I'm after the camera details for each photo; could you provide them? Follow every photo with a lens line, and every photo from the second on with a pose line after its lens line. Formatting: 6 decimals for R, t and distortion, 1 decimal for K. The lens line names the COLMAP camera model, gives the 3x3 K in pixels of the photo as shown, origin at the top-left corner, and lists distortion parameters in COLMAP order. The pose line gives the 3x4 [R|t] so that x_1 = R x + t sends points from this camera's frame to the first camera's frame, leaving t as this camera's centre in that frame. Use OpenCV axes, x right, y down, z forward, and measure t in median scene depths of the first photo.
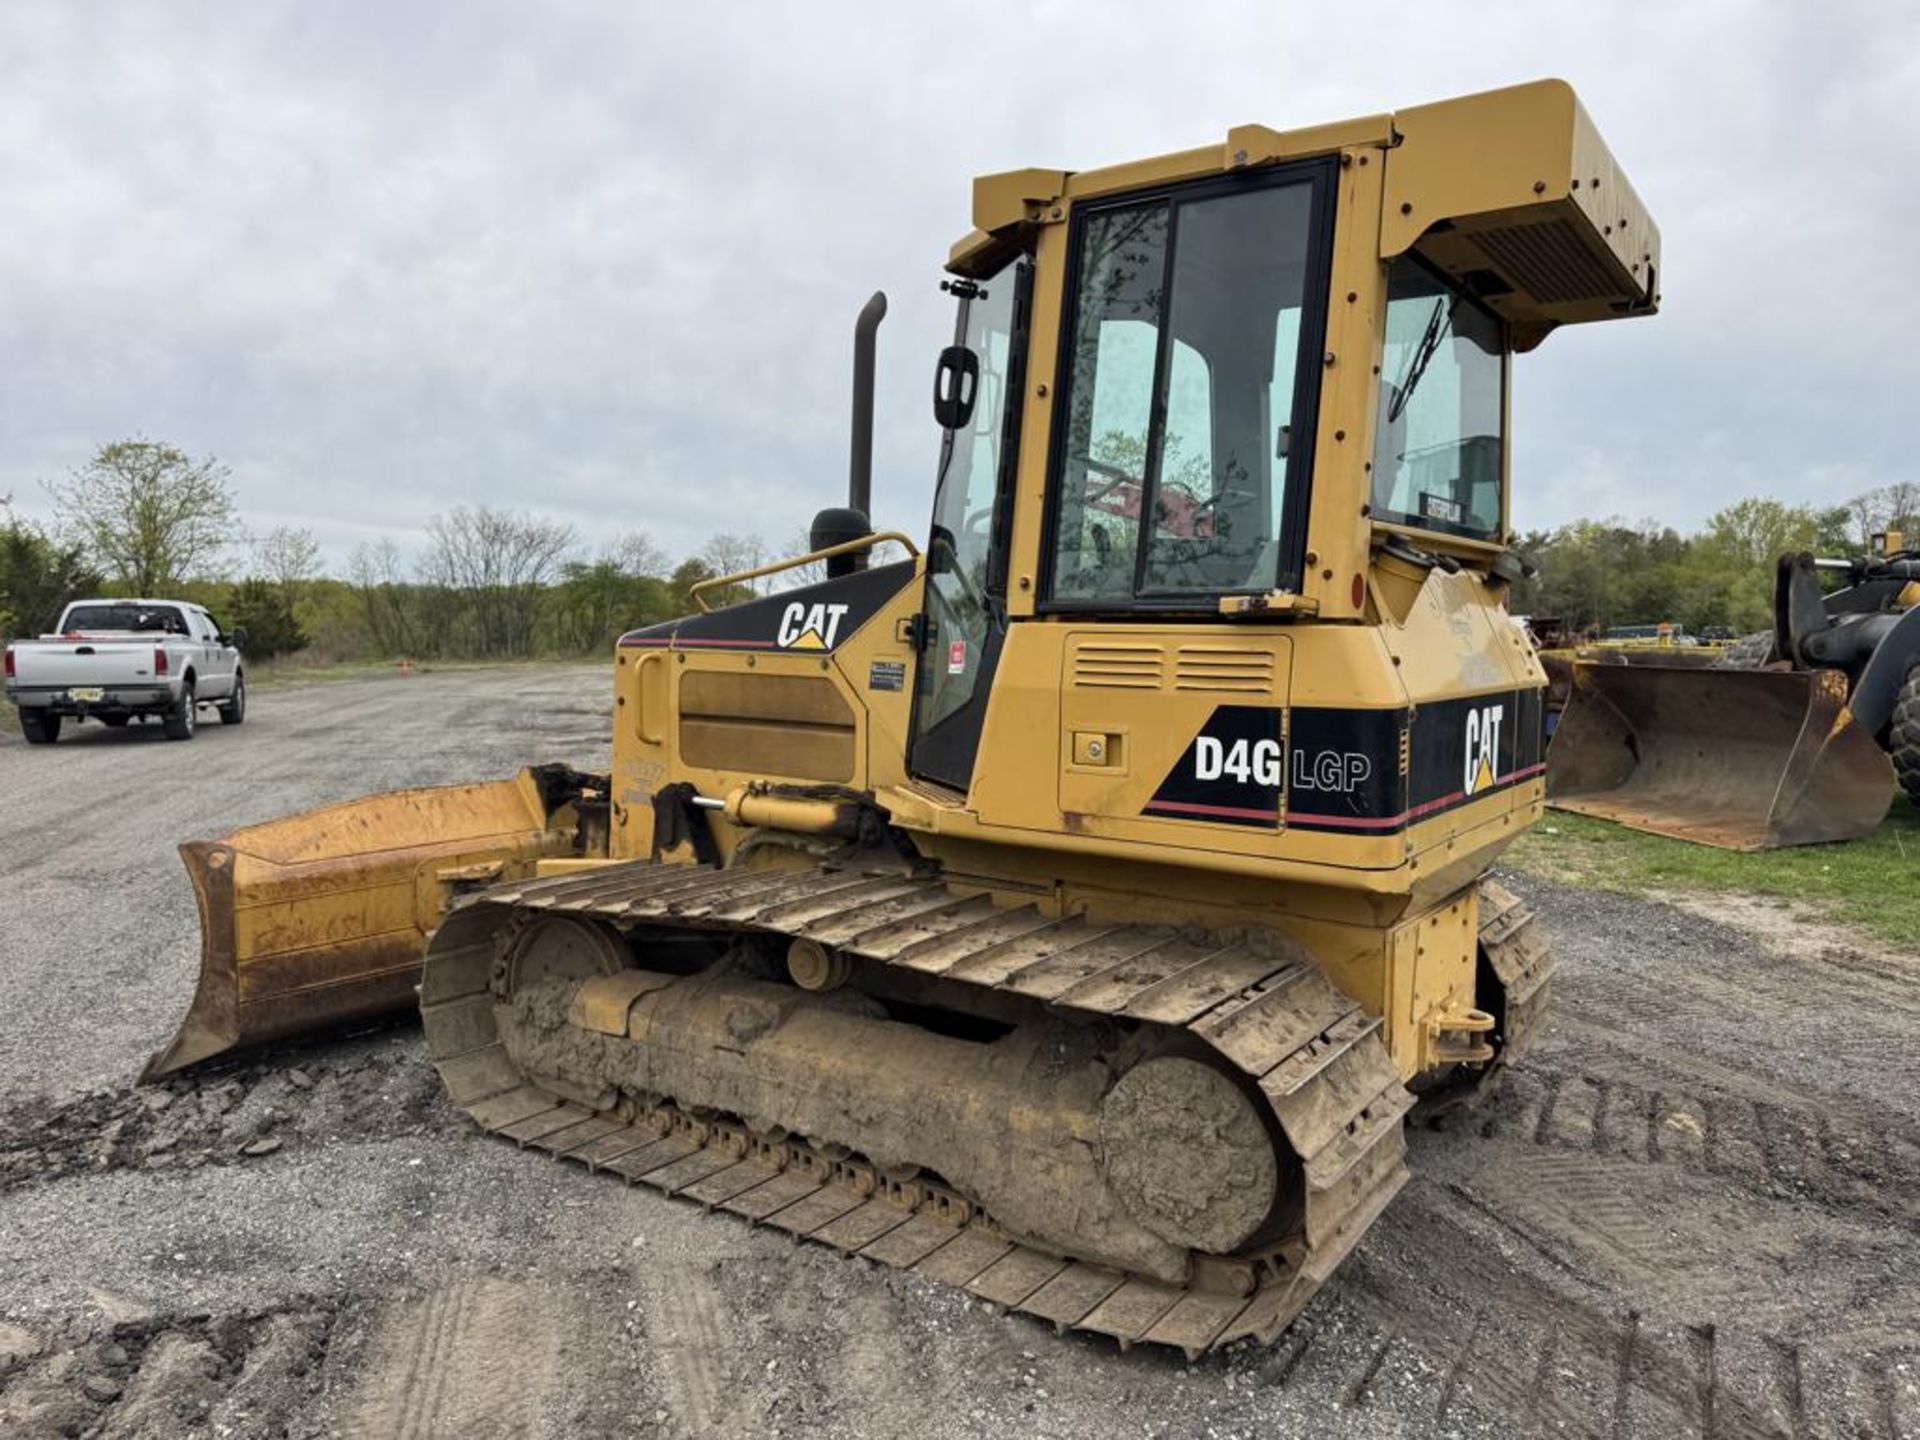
lens RADIAL K [[1351.9, 0, 976.4], [0, 1351.9, 723.0], [0, 0, 1]] dist [0.064720, -0.083062]
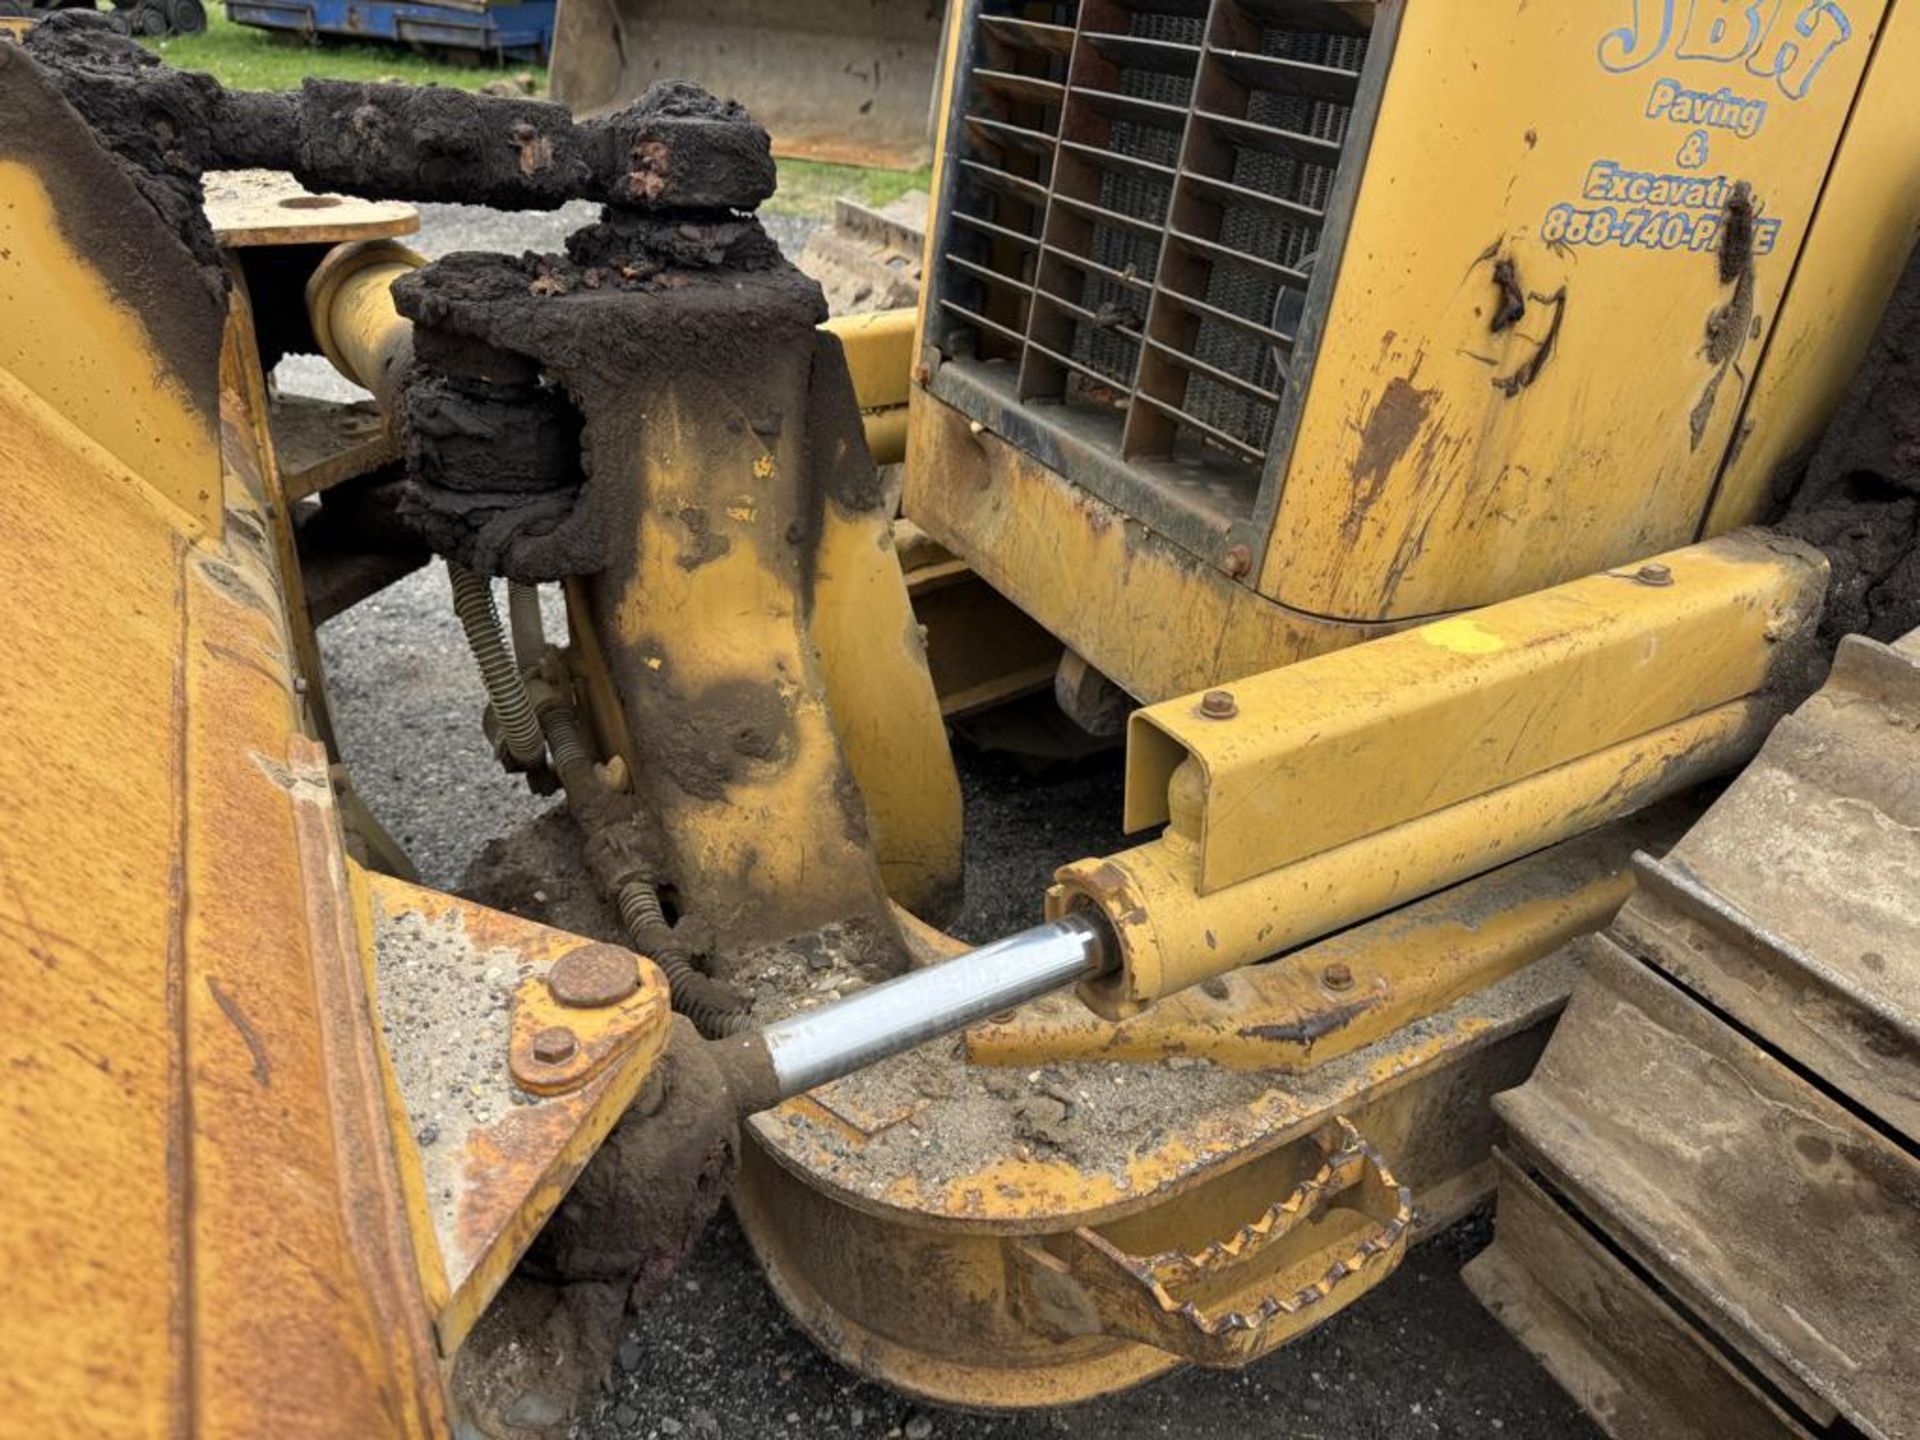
lens RADIAL K [[1349.3, 0, 943.1], [0, 1349.3, 725.2], [0, 0, 1]] dist [0.035933, -0.053306]
pose [[0.489357, -0.390423, 0.779807, -0.514035], [-0.003897, 0.893201, 0.449641, 0.040660], [-0.872075, -0.223074, 0.435573, 1.118855]]
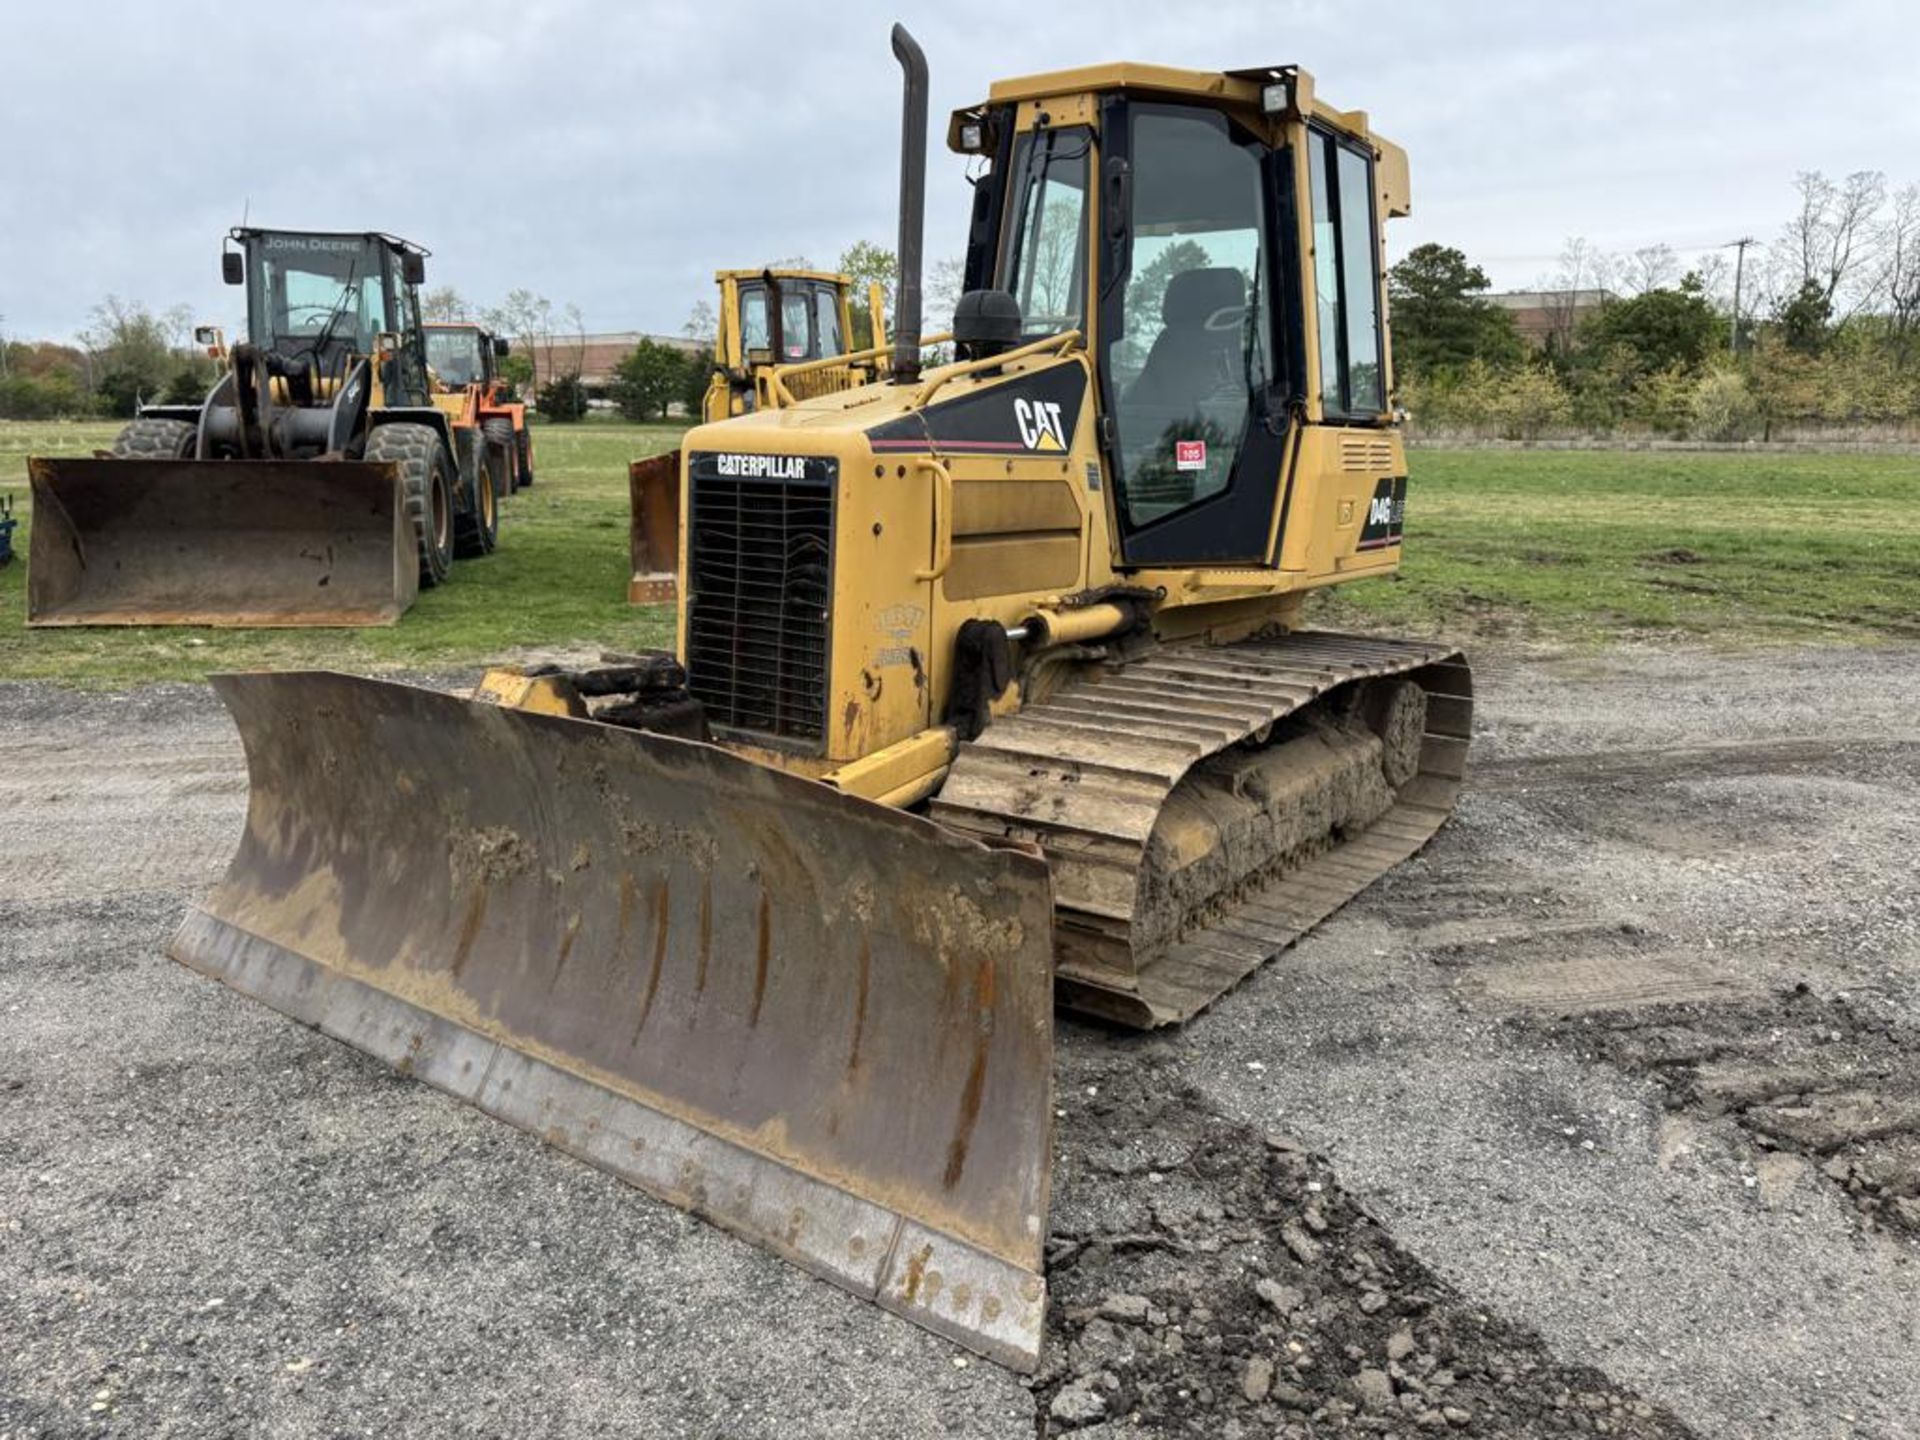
lens RADIAL K [[1354.7, 0, 964.3], [0, 1354.7, 717.0], [0, 0, 1]] dist [0.062792, -0.087566]
pose [[0.021430, -0.204652, 0.978600, -1.118156], [0.057686, 0.977447, 0.203148, -0.070451], [-0.998105, 0.052098, 0.032753, 1.061578]]
